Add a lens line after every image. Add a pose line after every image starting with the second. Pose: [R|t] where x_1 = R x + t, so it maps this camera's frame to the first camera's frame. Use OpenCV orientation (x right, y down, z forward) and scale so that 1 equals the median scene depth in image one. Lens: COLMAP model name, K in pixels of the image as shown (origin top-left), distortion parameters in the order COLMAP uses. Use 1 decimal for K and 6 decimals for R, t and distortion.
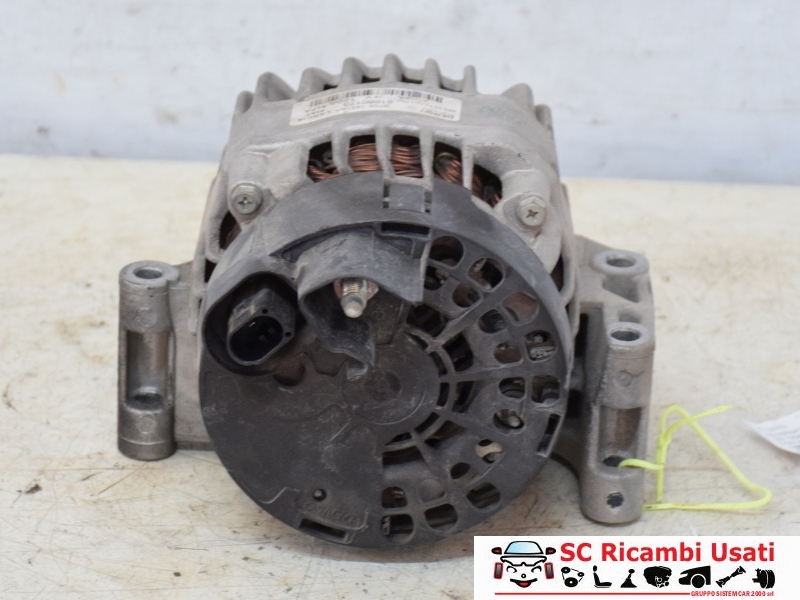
lens RADIAL K [[4170.6, 0, 401.5], [0, 4170.6, 299.9], [0, 0, 1]] dist [-0.108841, 0.000000]
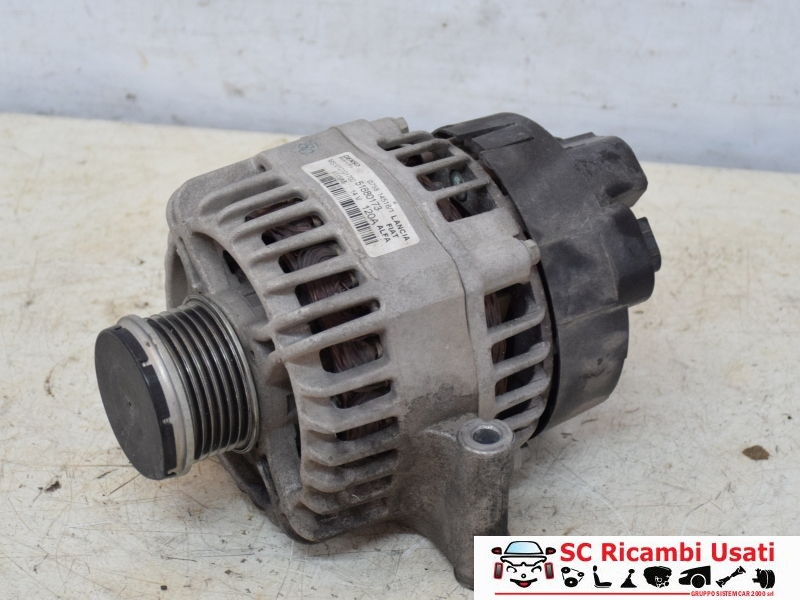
lens RADIAL K [[2756.4, 0, 398.2], [0, 2756.4, 301.0], [0, 0, 1]] dist [-0.063449, 0.000000]
pose [[0.995538, 0.041407, -0.084793, 0.061582], [-0.028662, 0.988817, 0.146352, -0.108503], [0.089905, -0.143269, 0.985592, 0.260743]]
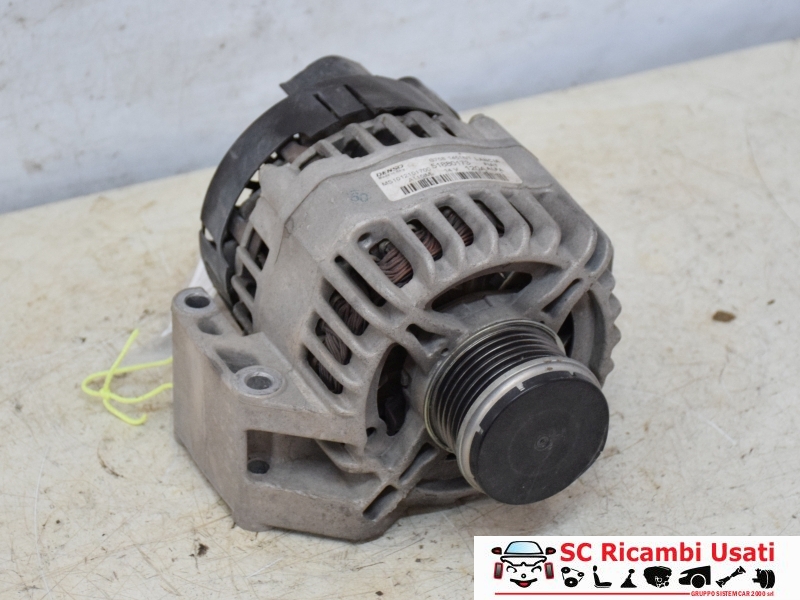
lens RADIAL K [[2756.4, 0, 398.8], [0, 2756.4, 300.1], [0, 0, 1]] dist [-0.063449, 0.000000]
pose [[0.897444, -0.261744, 0.355083, -0.269509], [0.214145, 0.962235, 0.168064, -0.125703], [-0.385663, -0.074789, 0.919604, 0.273691]]
